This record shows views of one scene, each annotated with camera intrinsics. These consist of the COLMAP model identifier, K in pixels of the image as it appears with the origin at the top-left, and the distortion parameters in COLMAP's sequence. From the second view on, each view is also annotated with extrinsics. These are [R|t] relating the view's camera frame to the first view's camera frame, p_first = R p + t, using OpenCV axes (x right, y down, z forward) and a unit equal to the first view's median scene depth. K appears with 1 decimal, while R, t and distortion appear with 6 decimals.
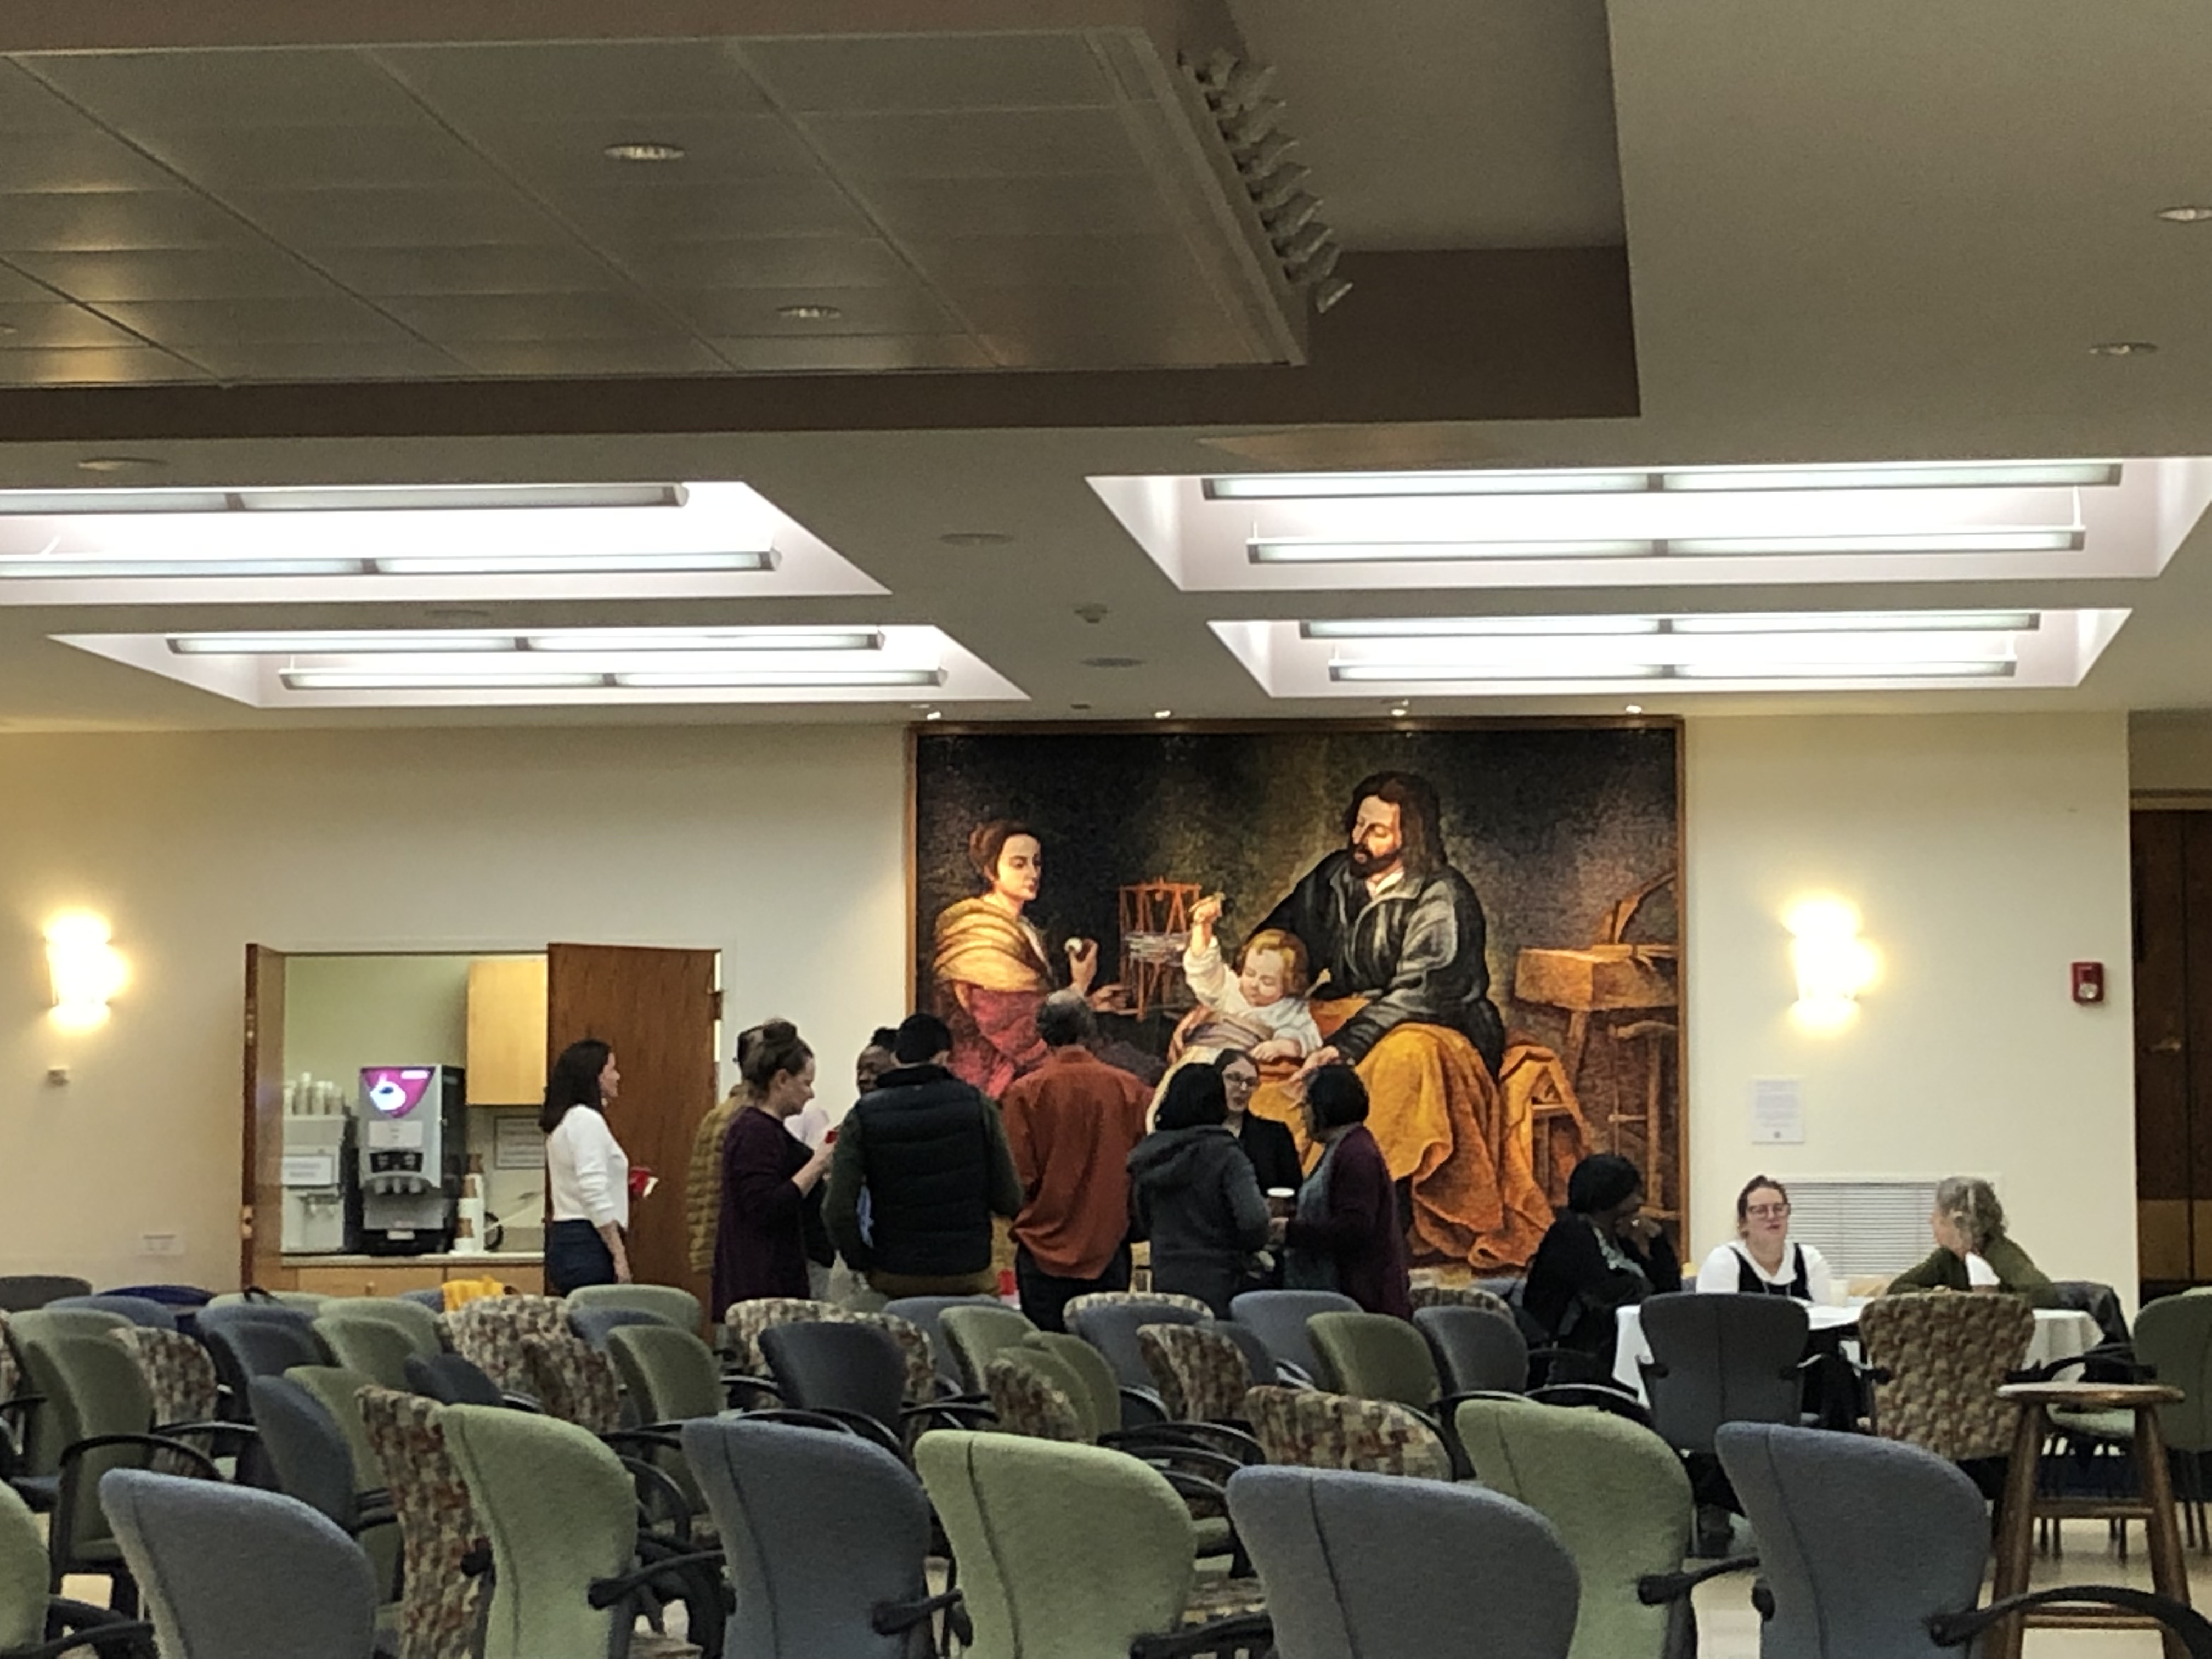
lens RADIAL K [[5565.4, 0, 1105.5], [0, 5565.4, 826.2], [0, 0, 1]] dist [0.395809, 0.000000]
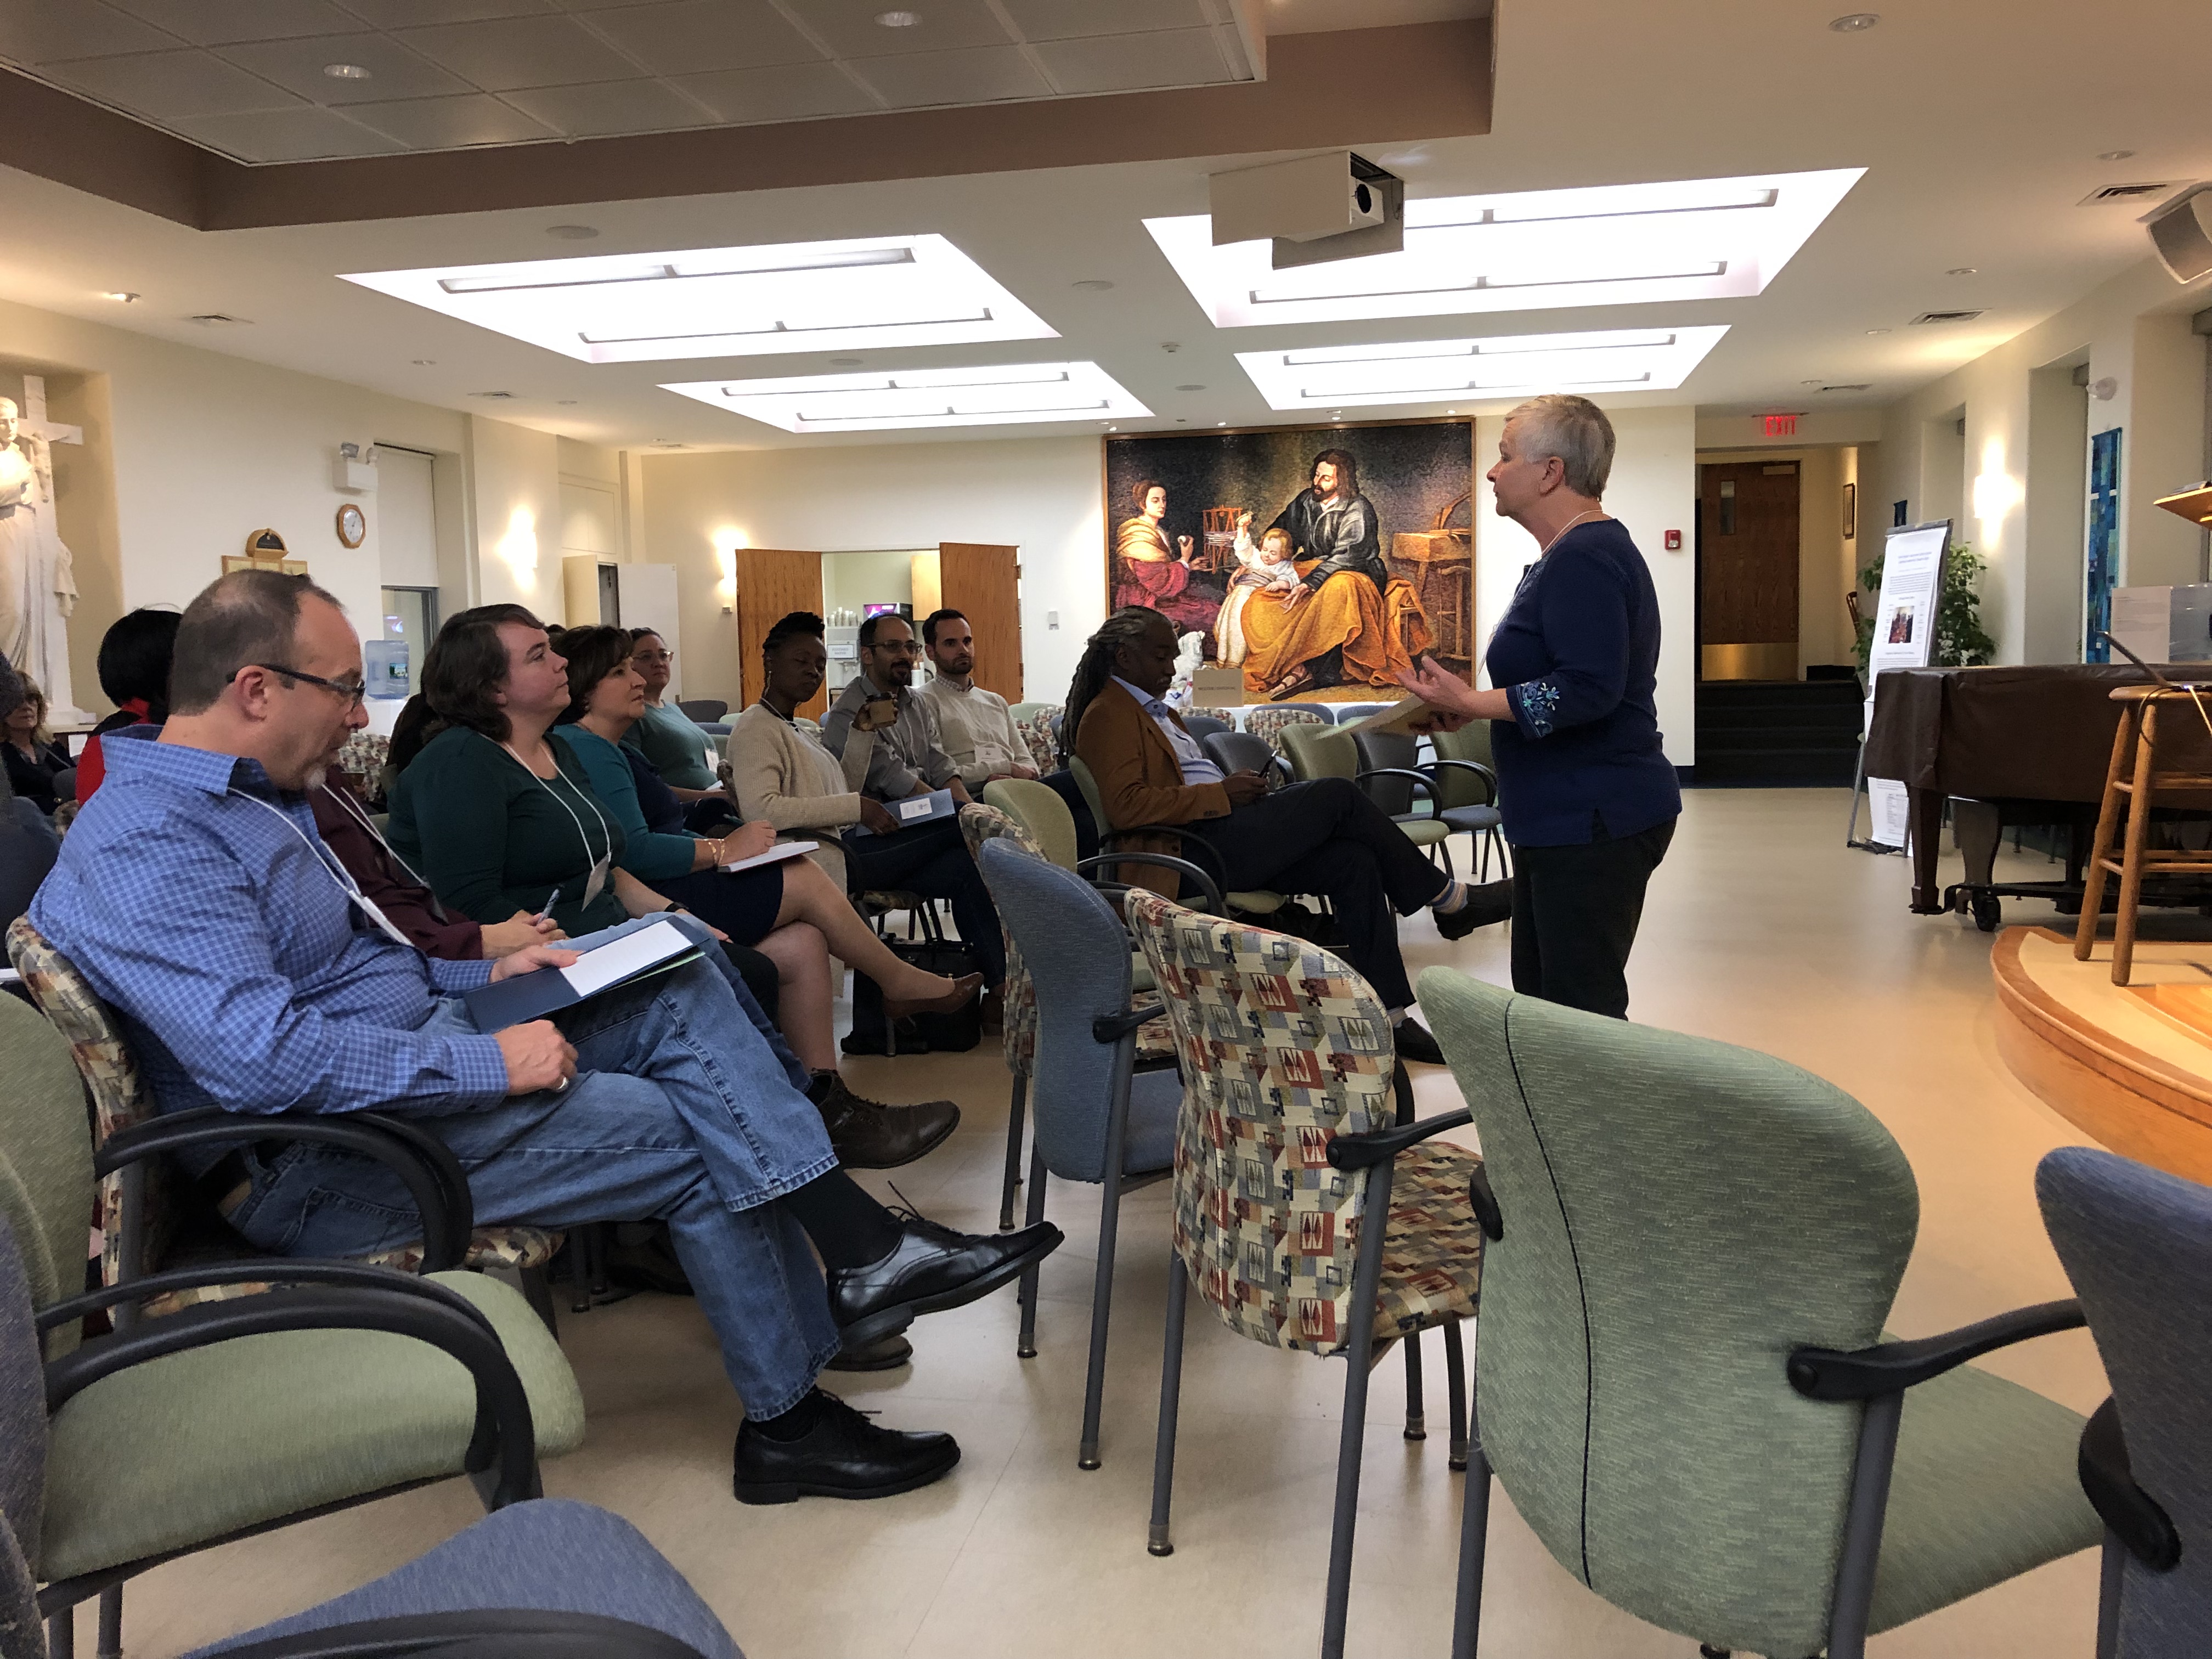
lens RADIAL K [[1796.0, 0, 1055.2], [0, 1796.0, 835.3], [0, 0, 1]] dist [0.016929, -0.003801]
pose [[0.994406, -0.011414, -0.105011, 0.017180], [0.028375, 0.986467, 0.161483, 0.021186], [0.101747, -0.163560, 0.981273, 0.305858]]
